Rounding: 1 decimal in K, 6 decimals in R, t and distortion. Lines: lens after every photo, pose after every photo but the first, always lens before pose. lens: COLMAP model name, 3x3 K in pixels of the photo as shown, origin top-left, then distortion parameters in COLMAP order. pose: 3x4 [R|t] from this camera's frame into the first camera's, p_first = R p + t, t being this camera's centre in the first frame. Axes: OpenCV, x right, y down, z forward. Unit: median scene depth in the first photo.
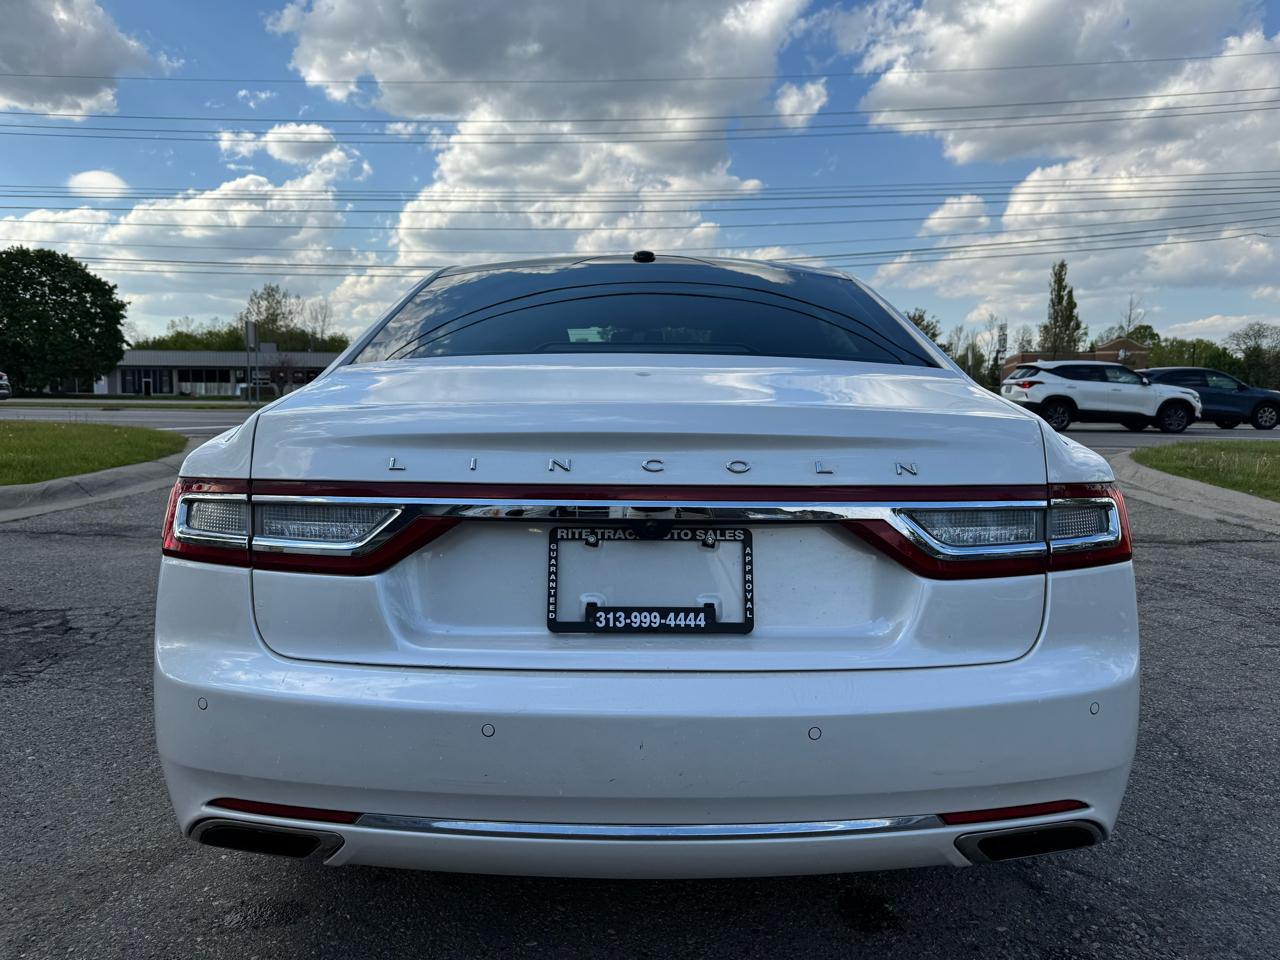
lens RADIAL K [[940.0, 0, 638.5], [0, 940.0, 481.3], [0, 0, 1]] dist [0.005083, -0.007032]
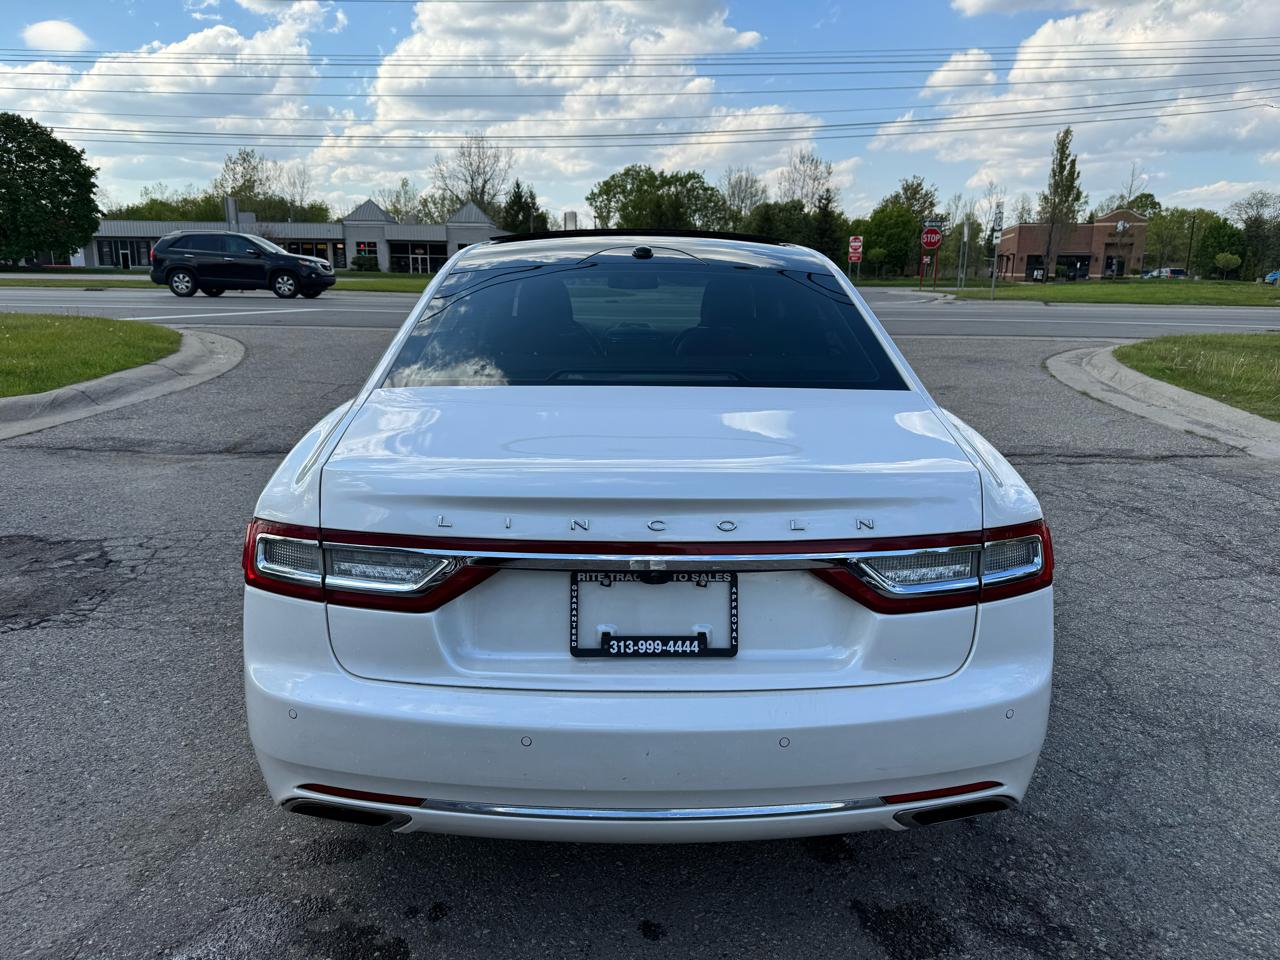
lens RADIAL K [[941.2, 0, 639.5], [0, 941.2, 476.4], [0, 0, 1]] dist [0.003717, 0.001402]
pose [[0.999936, -0.000980, 0.011239, -0.010351], [-0.000512, 0.991251, 0.131993, -0.121325], [-0.011270, -0.131990, 0.991187, -0.099455]]
